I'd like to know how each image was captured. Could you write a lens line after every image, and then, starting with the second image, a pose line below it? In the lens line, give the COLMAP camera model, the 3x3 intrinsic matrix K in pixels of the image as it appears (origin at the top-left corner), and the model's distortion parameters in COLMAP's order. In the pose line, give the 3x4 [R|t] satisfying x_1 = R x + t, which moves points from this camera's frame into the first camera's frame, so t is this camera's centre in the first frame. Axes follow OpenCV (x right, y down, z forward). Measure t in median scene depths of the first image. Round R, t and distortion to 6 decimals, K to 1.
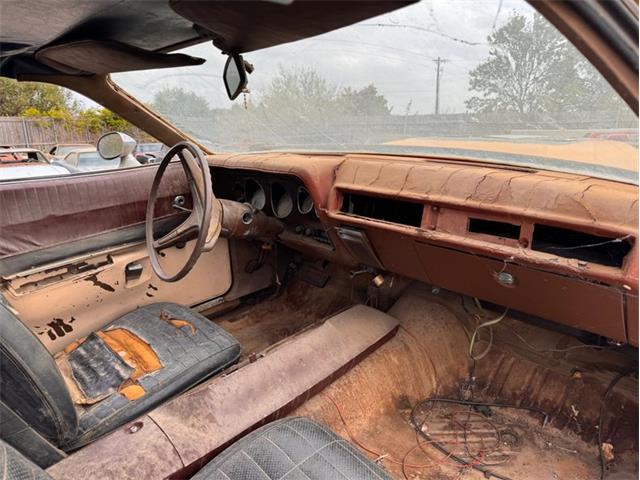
lens RADIAL K [[461.4, 0, 320.6], [0, 461.4, 243.5], [0, 0, 1]] dist [0.007736, -0.017781]
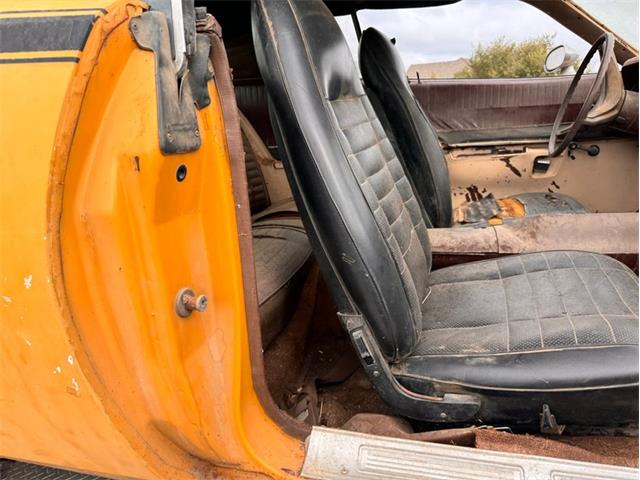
lens RADIAL K [[461.4, 0, 320.6], [0, 461.4, 243.5], [0, 0, 1]] dist [0.007736, -0.017781]
pose [[0.549584, 0.252317, -0.796425, 0.295596], [-0.227637, 0.962459, 0.147834, 0.223127], [0.803827, 0.100049, 0.586389, -0.134687]]
